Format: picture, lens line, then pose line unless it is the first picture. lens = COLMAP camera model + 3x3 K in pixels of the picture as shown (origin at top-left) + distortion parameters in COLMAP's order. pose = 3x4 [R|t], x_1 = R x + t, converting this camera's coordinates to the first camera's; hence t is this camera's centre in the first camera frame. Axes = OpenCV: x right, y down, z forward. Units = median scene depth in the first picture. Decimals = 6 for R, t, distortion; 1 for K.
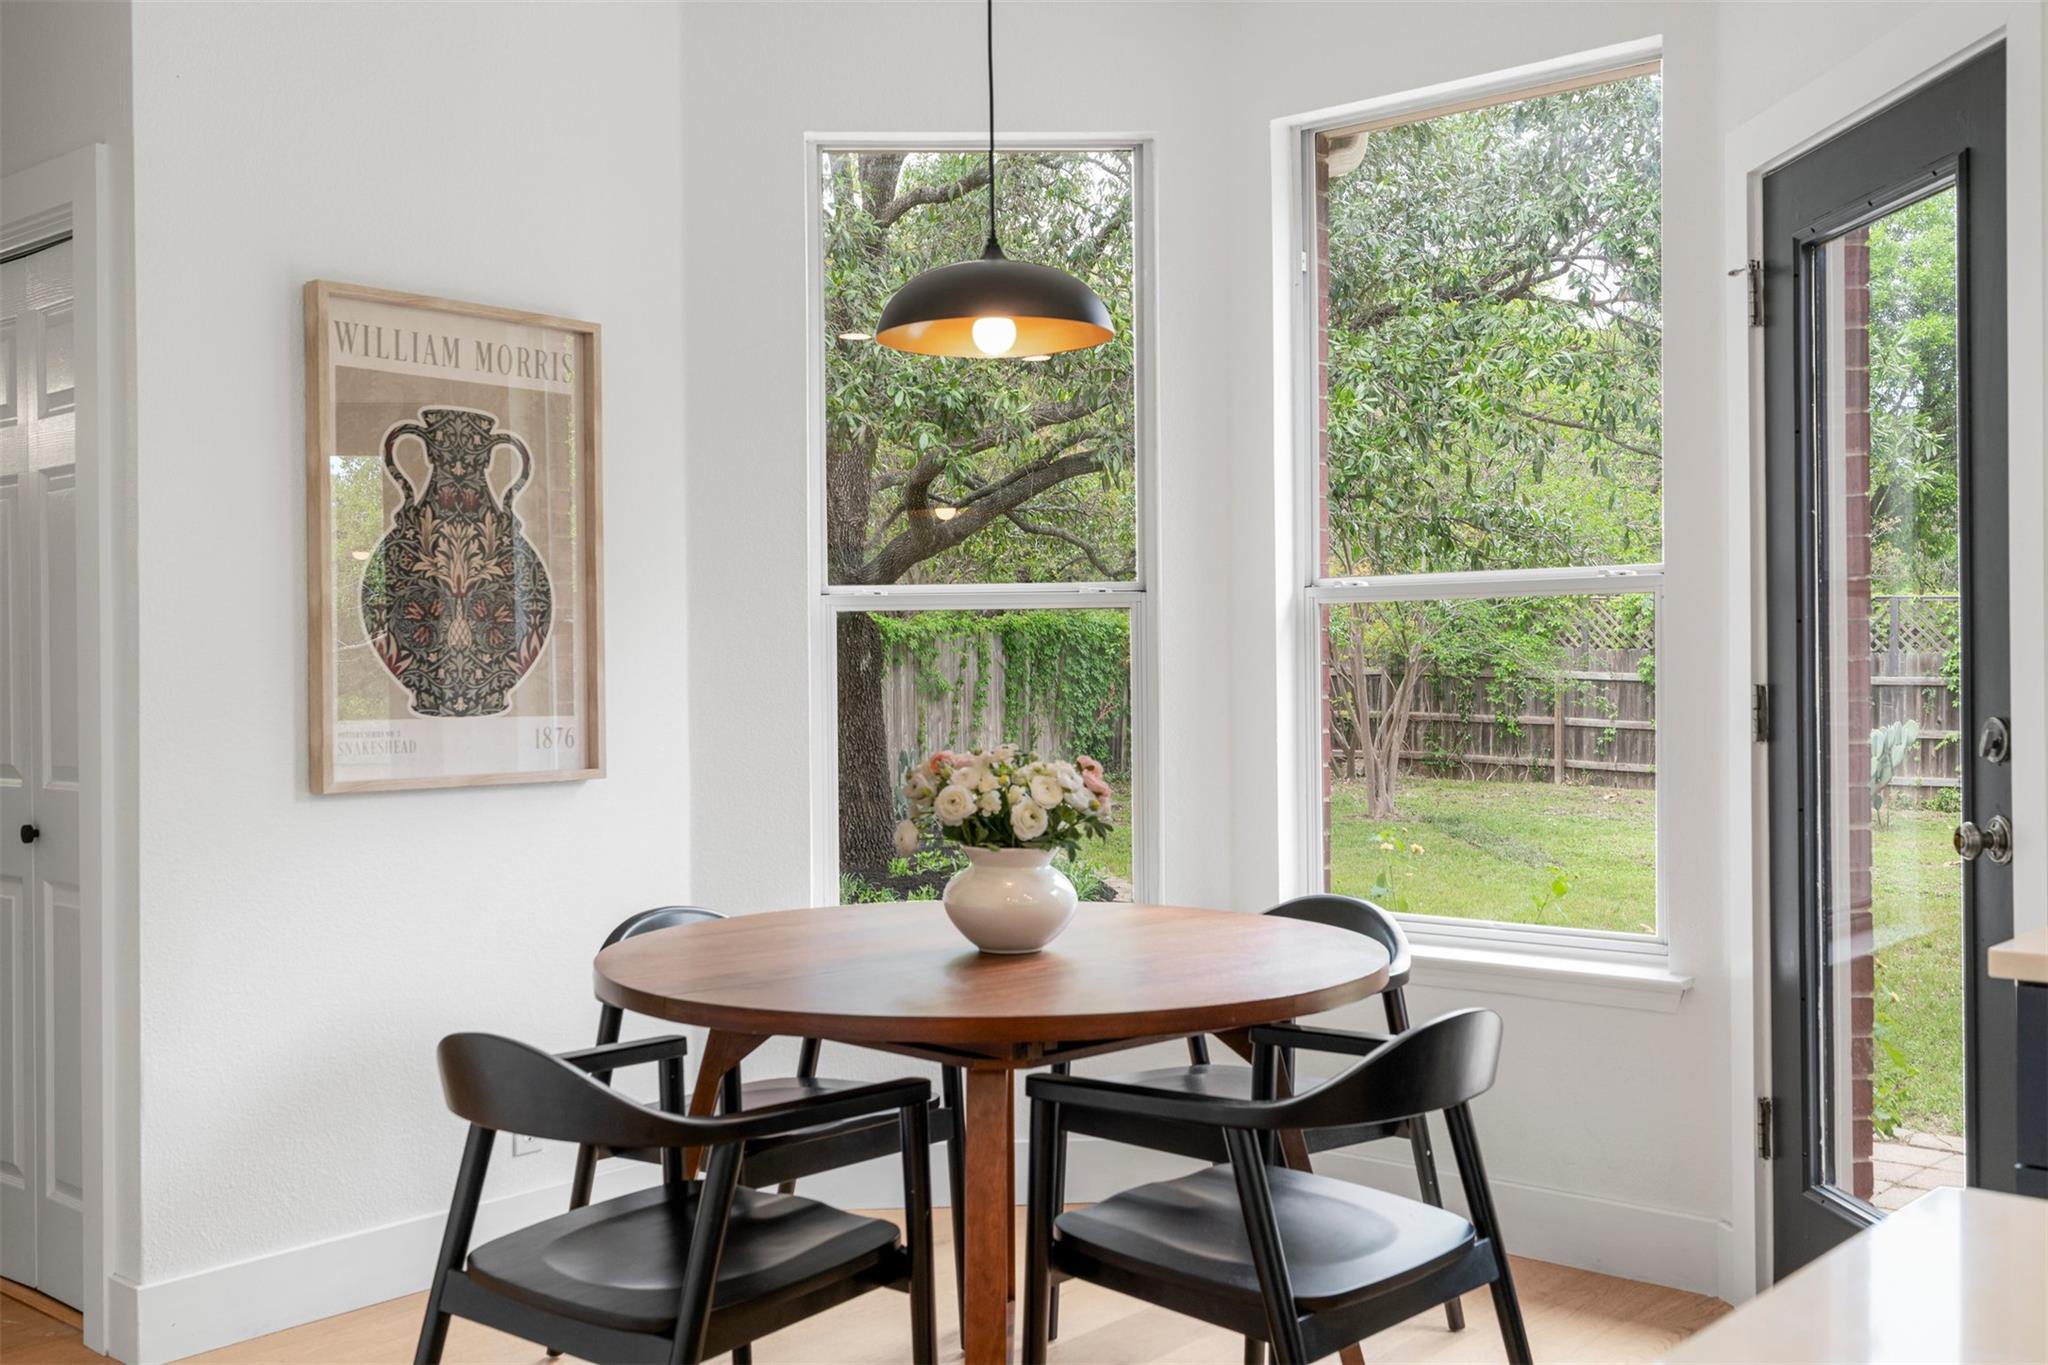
lens RADIAL K [[2005.8, 0, 1014.6], [0, 2005.8, 675.8], [0, 0, 1]] dist [0.004078, 0.000000]
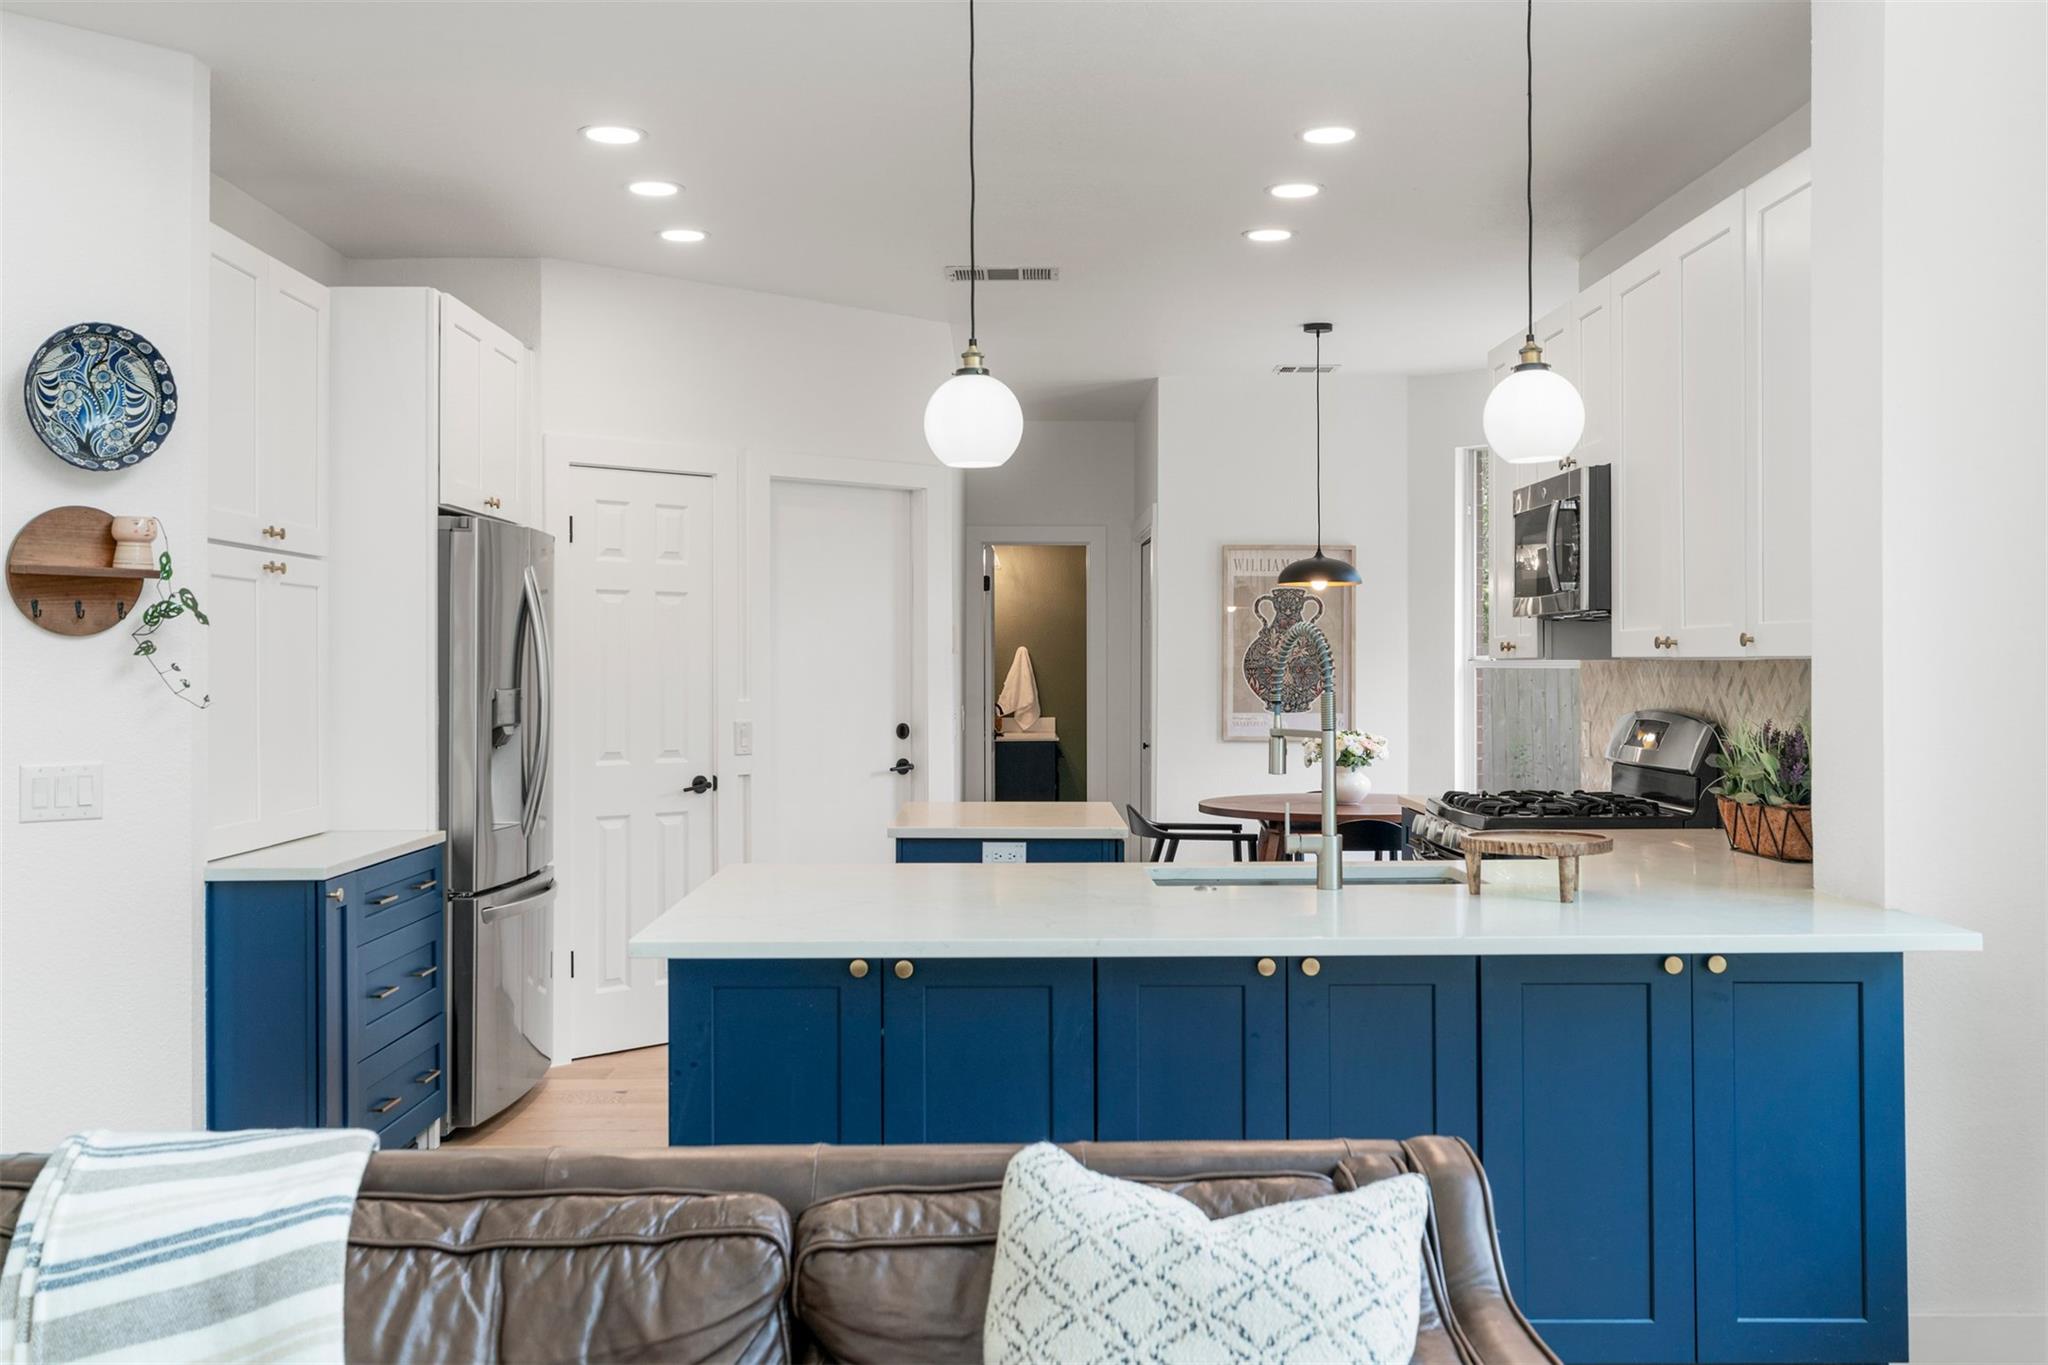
lens RADIAL K [[2005.8, 0, 1024.0], [0, 2005.8, 672.6], [0, 0, 1]] dist [0.004078, 0.000000]
pose [[0.666587, 0.012898, -0.745316, 1.344067], [-0.009735, 0.999916, 0.008598, -0.046863], [0.745364, 0.001524, 0.666656, -0.884038]]
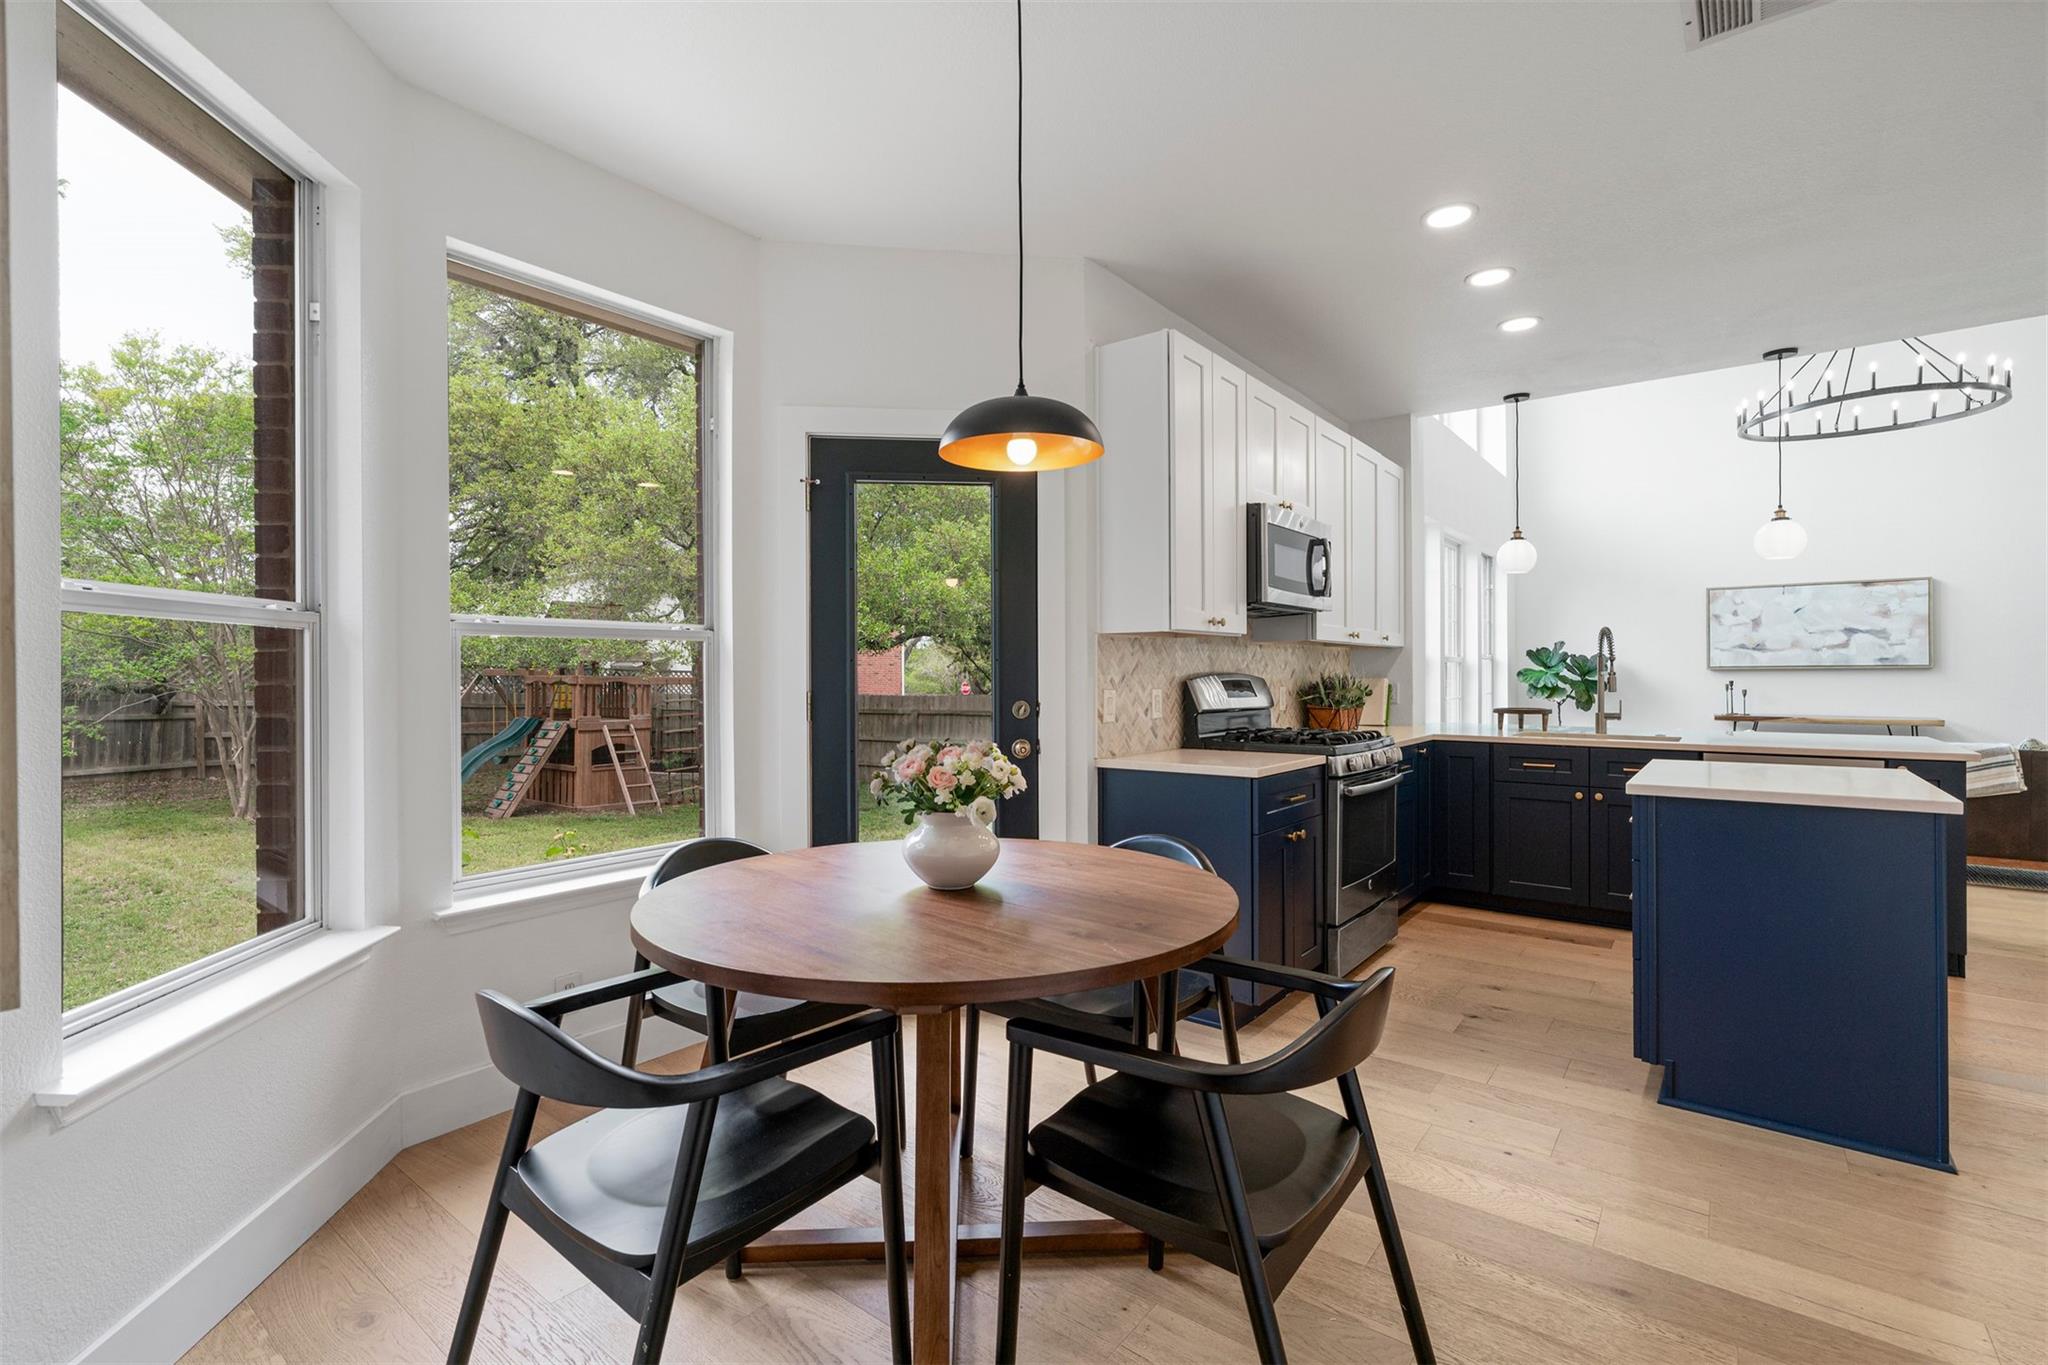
lens RADIAL K [[935.2, 0, 1024.9], [0, 935.2, 670.2], [0, 0, 1]] dist [0.000430, 0.002238]
pose [[-0.062120, 0.013328, 0.997980, -0.507620], [0.010067, 0.999868, -0.012727, -0.002818], [-0.998018, 0.009256, -0.062246, 0.767633]]
